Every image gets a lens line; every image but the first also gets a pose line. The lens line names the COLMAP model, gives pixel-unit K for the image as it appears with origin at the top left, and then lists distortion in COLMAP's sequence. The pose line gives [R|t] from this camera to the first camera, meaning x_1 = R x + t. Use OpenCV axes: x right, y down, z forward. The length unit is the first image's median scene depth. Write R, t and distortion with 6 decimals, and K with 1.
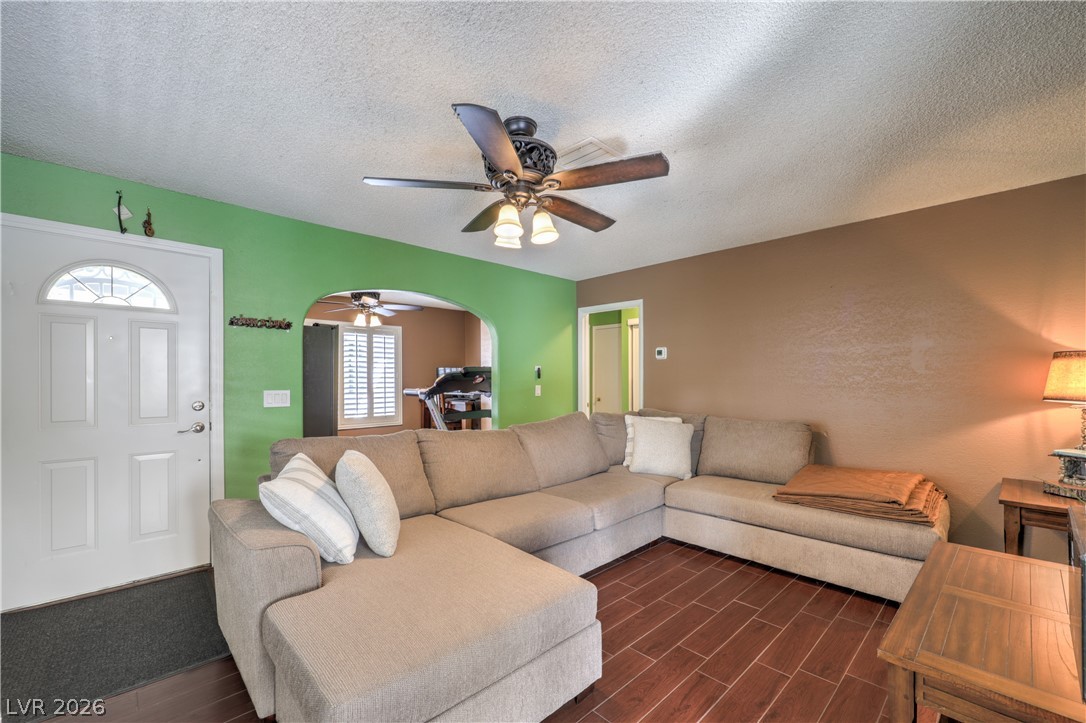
lens RADIAL K [[451.6, 0, 553.9], [0, 451.6, 377.5], [0, 0, 1]] dist [0.001002, 0.000177]
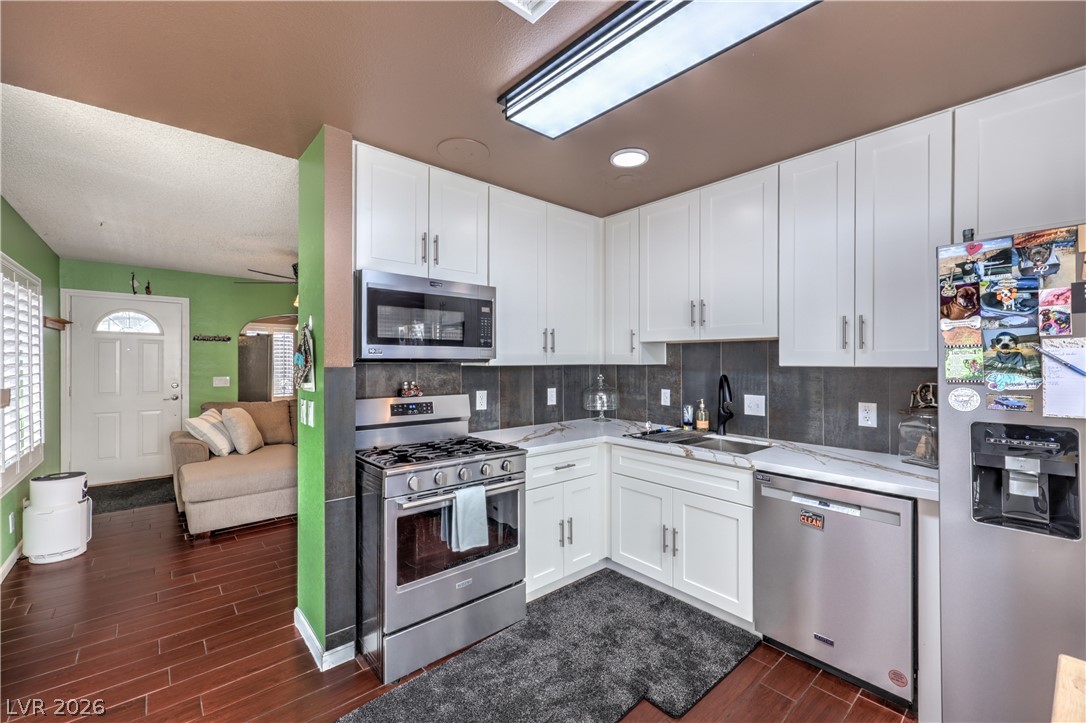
lens RADIAL K [[449.0, 0, 551.2], [0, 449.0, 357.7], [0, 0, 1]] dist [-0.000864, -0.000174]
pose [[0.998923, 0.001953, -0.046367, 0.844201], [-0.002143, 0.999989, -0.004053, -0.046513], [0.046358, 0.004148, 0.998916, -0.765910]]
